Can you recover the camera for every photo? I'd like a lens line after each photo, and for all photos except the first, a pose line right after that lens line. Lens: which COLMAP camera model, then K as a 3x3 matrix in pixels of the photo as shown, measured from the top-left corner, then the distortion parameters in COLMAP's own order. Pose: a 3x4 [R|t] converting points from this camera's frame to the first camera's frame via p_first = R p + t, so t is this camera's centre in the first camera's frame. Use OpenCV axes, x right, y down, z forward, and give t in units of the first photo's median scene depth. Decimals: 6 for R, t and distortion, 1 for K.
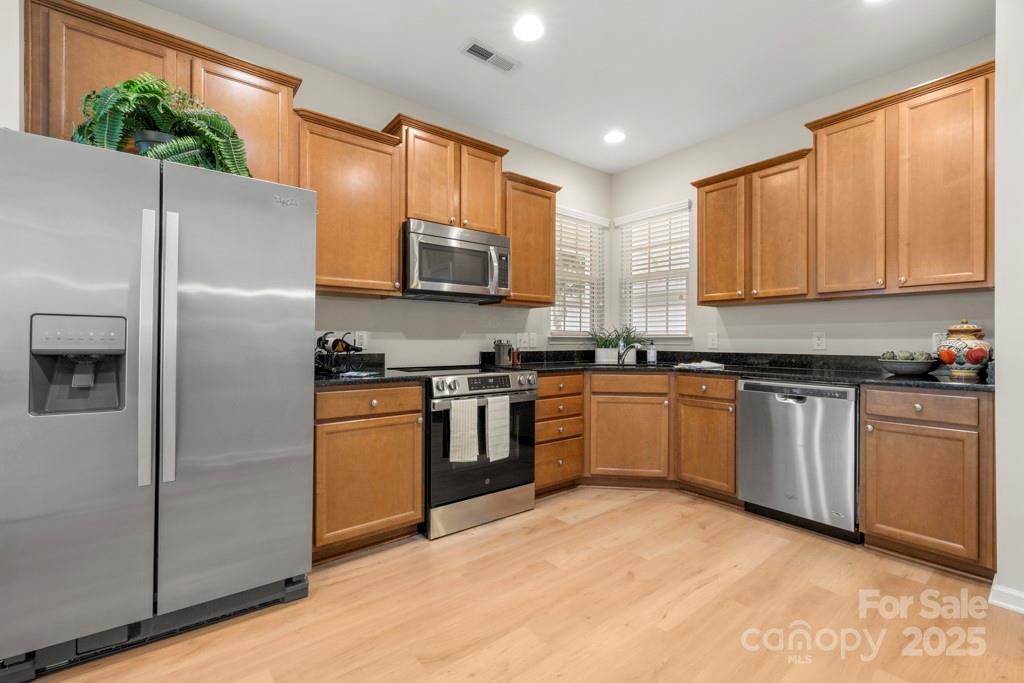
lens RADIAL K [[439.0, 0, 507.2], [0, 439.0, 339.9], [0, 0, 1]] dist [0.005020, -0.000524]
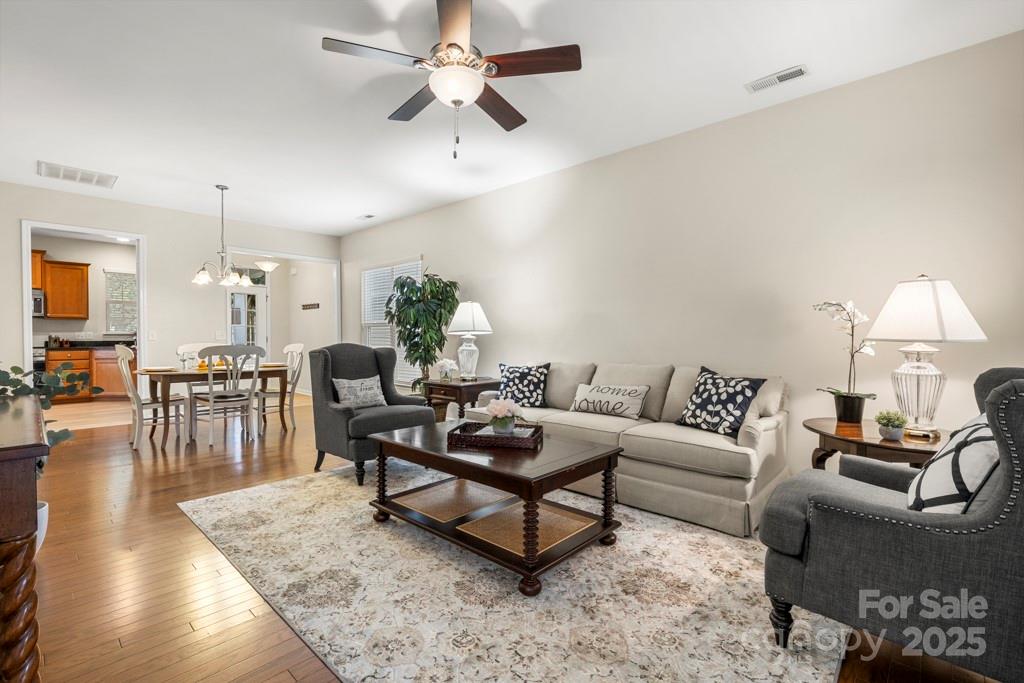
lens RADIAL K [[456.9, 0, 513.7], [0, 456.9, 339.5], [0, 0, 1]] dist [-0.003886, 0.000505]
pose [[0.988019, -0.004127, 0.154278, 2.266487], [0.002479, 0.999938, 0.010873, 0.002126], [-0.154313, -0.010360, 0.987968, -1.882976]]
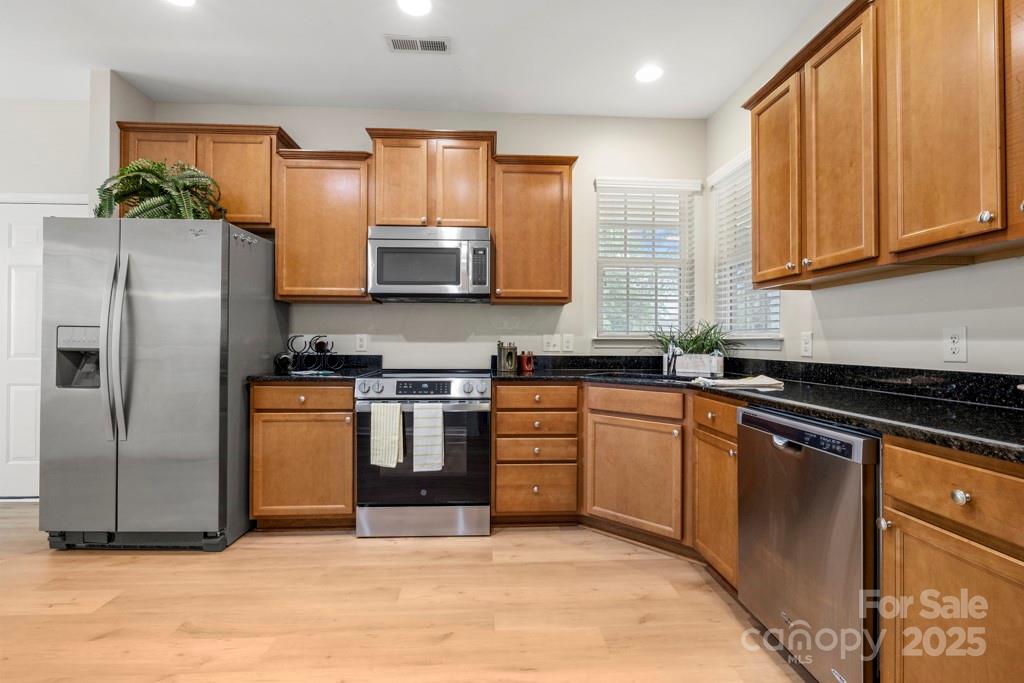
lens RADIAL K [[456.9, 0, 511.5], [0, 456.9, 339.7], [0, 0, 1]] dist [-0.003886, 0.000505]
pose [[0.816940, -0.003155, -0.576715, 0.646055], [-0.001116, 0.999975, -0.007051, 0.001156], [0.576722, 0.006404, 0.816915, 0.294245]]
